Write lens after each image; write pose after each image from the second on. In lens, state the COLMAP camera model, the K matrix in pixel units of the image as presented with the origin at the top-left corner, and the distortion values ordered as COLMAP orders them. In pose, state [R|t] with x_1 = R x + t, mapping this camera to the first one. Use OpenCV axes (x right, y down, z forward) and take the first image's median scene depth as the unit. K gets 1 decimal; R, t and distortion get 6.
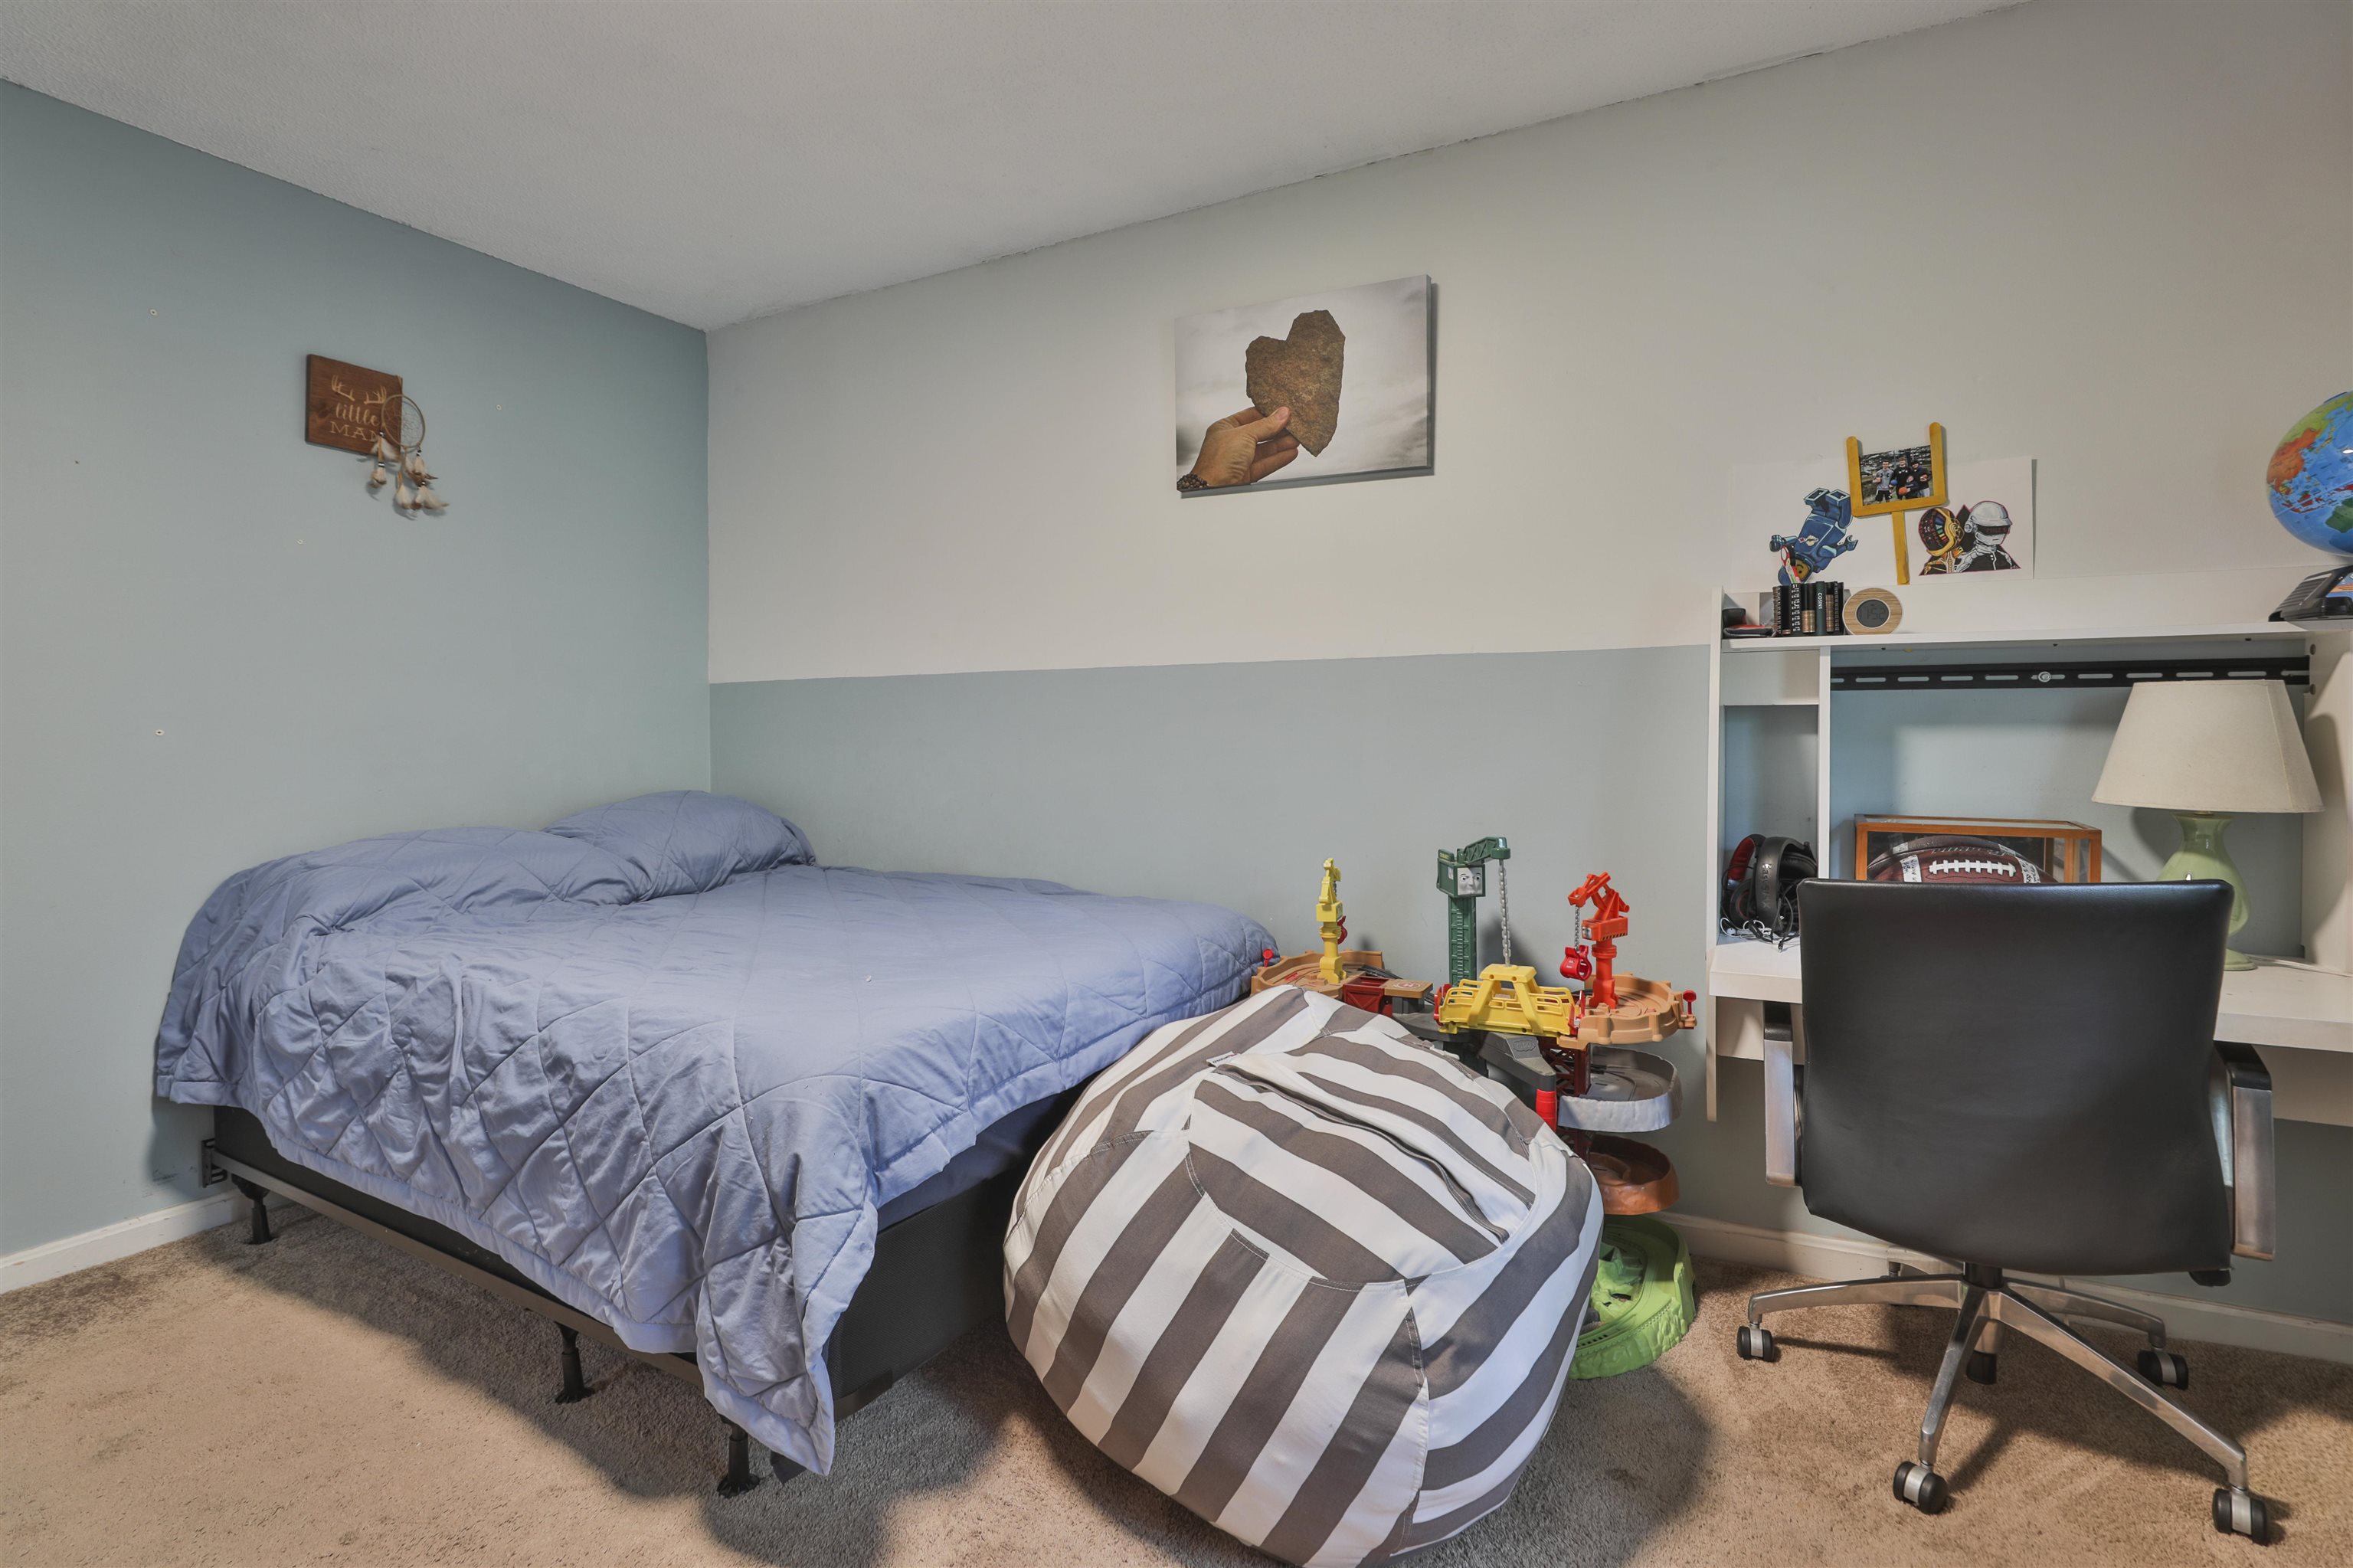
lens RADIAL K [[1142.8, 0, 1182.9], [0, 1142.8, 732.7], [0, 0, 1]] dist [-0.030919, 0.004878]
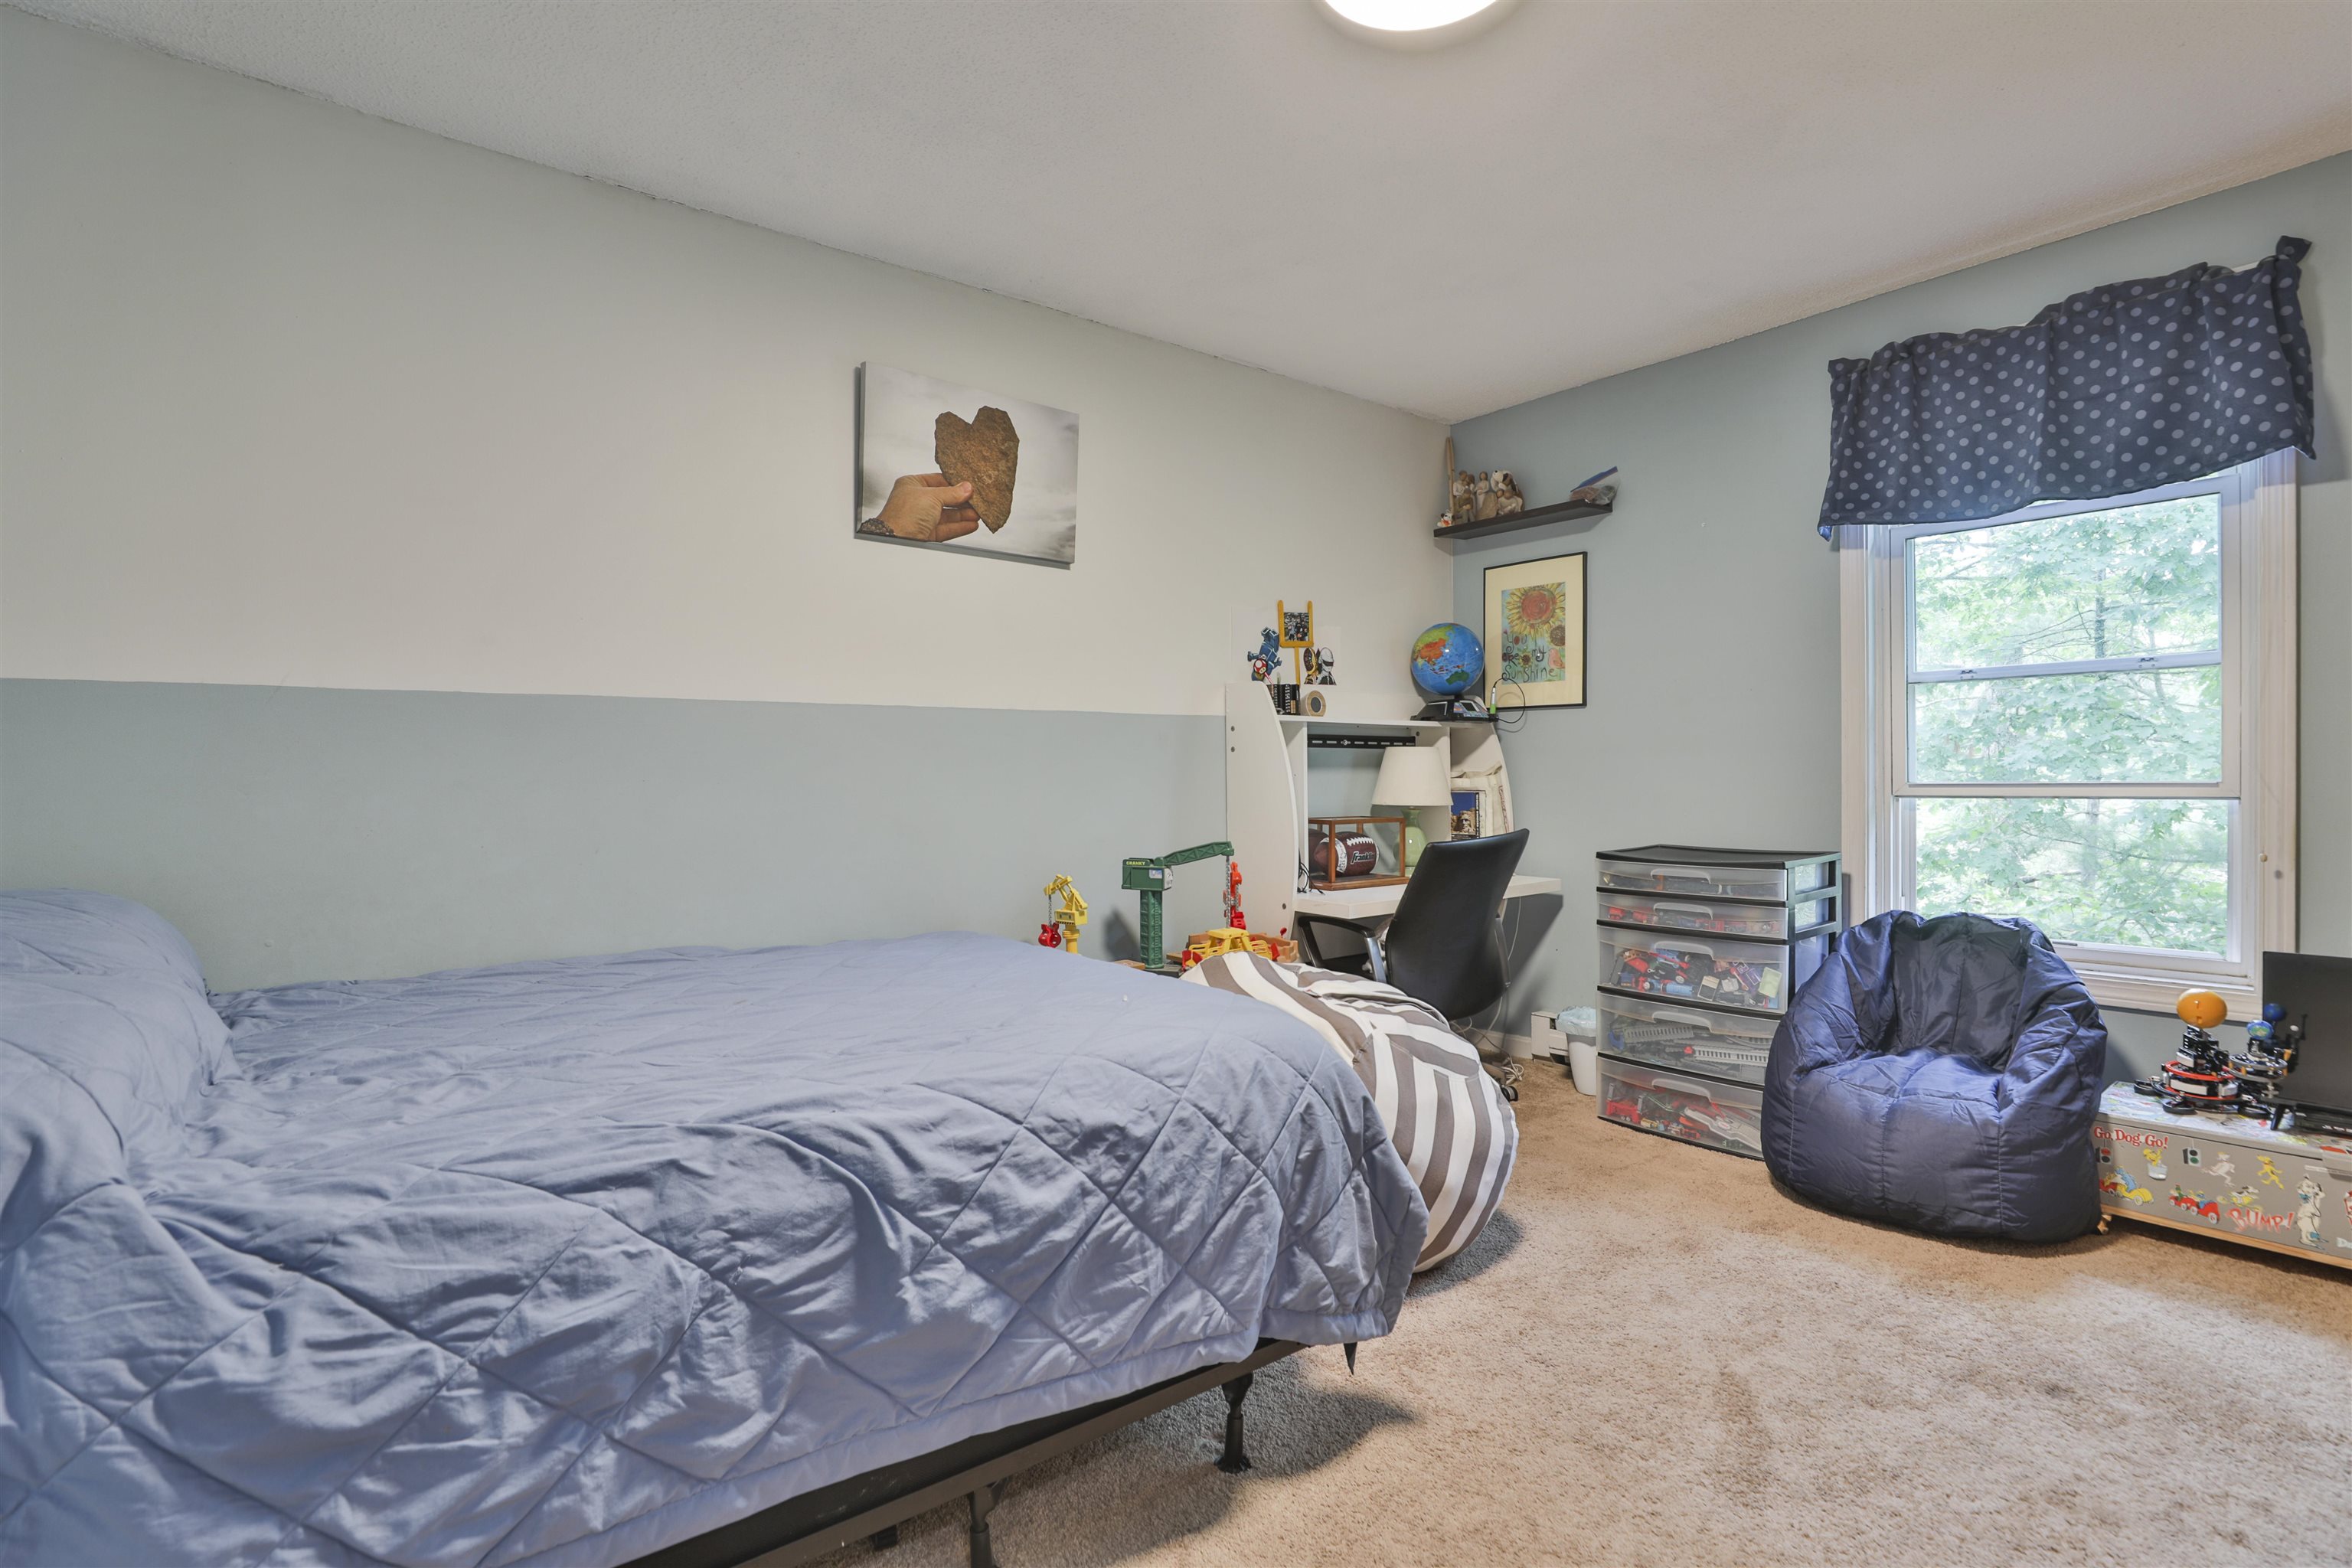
lens RADIAL K [[1142.3, 0, 1182.1], [0, 1142.3, 778.0], [0, 0, 1]] dist [-0.030919, 0.004878]
pose [[0.380705, -0.000729, 0.924696, -1.090866], [0.013021, 0.999905, -0.004573, 0.015424], [-0.924605, 0.013782, 0.380678, 0.484779]]
